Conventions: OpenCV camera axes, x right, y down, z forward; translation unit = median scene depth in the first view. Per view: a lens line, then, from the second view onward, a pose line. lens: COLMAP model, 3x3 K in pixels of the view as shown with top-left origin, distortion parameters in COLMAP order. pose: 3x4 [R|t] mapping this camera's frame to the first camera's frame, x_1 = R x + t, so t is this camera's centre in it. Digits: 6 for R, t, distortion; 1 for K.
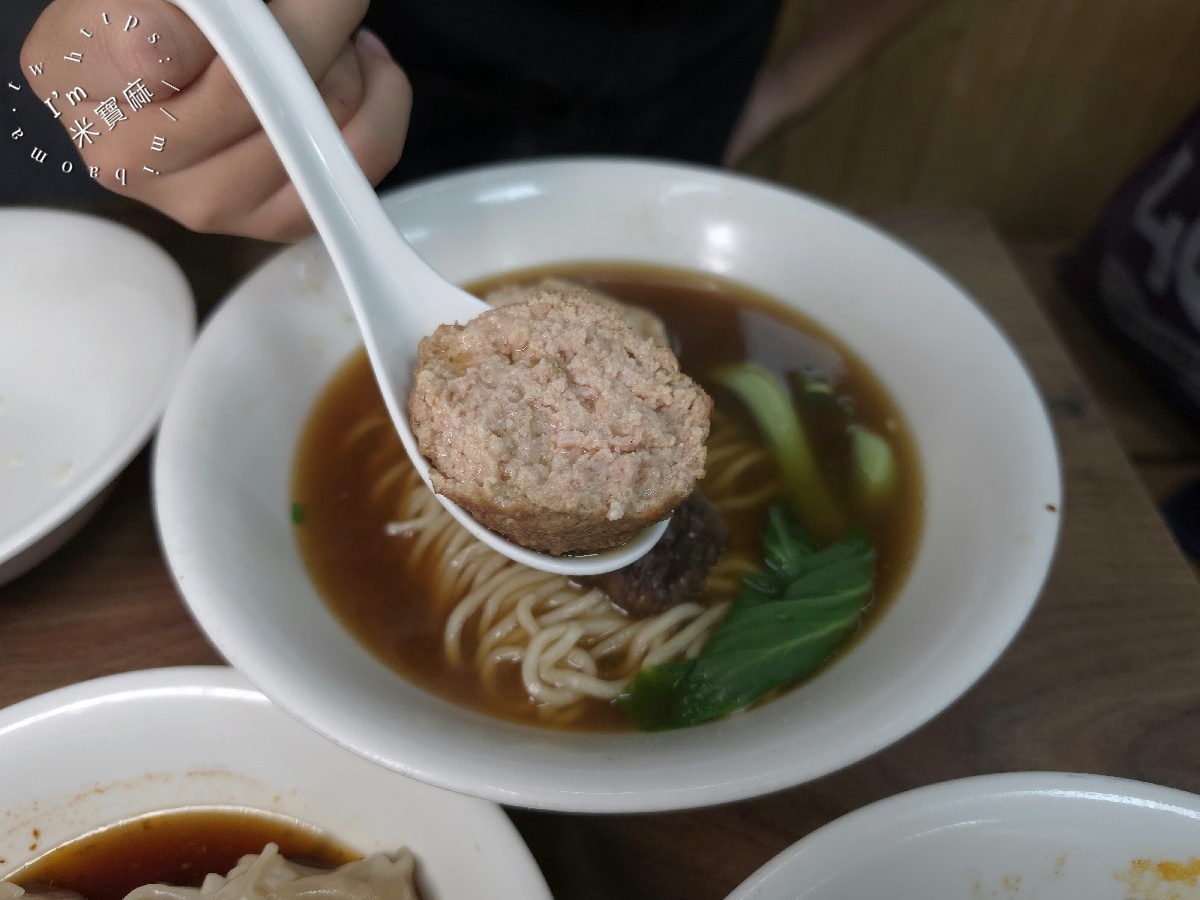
lens RADIAL K [[908.2, 0, 600.0], [0, 908.2, 450.0], [0, 0, 1]] dist [0.003049, -0.090075]
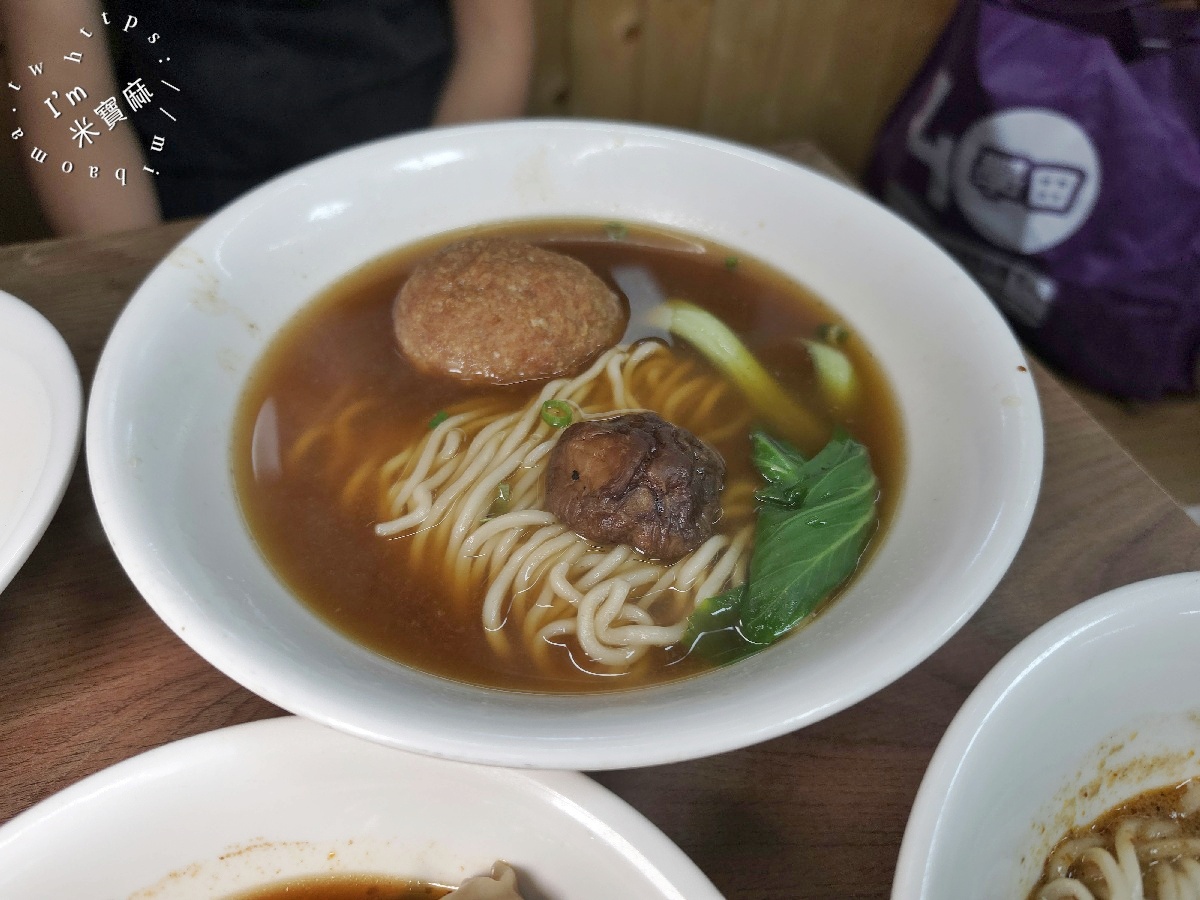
lens RADIAL K [[908.2, 0, 600.0], [0, 908.2, 450.0], [0, 0, 1]] dist [0.003049, -0.090075]
pose [[0.949647, -0.195488, 0.244859, -0.247475], [0.197859, 0.980114, 0.015125, 0.039909], [-0.242947, 0.034084, 0.969441, 0.077824]]
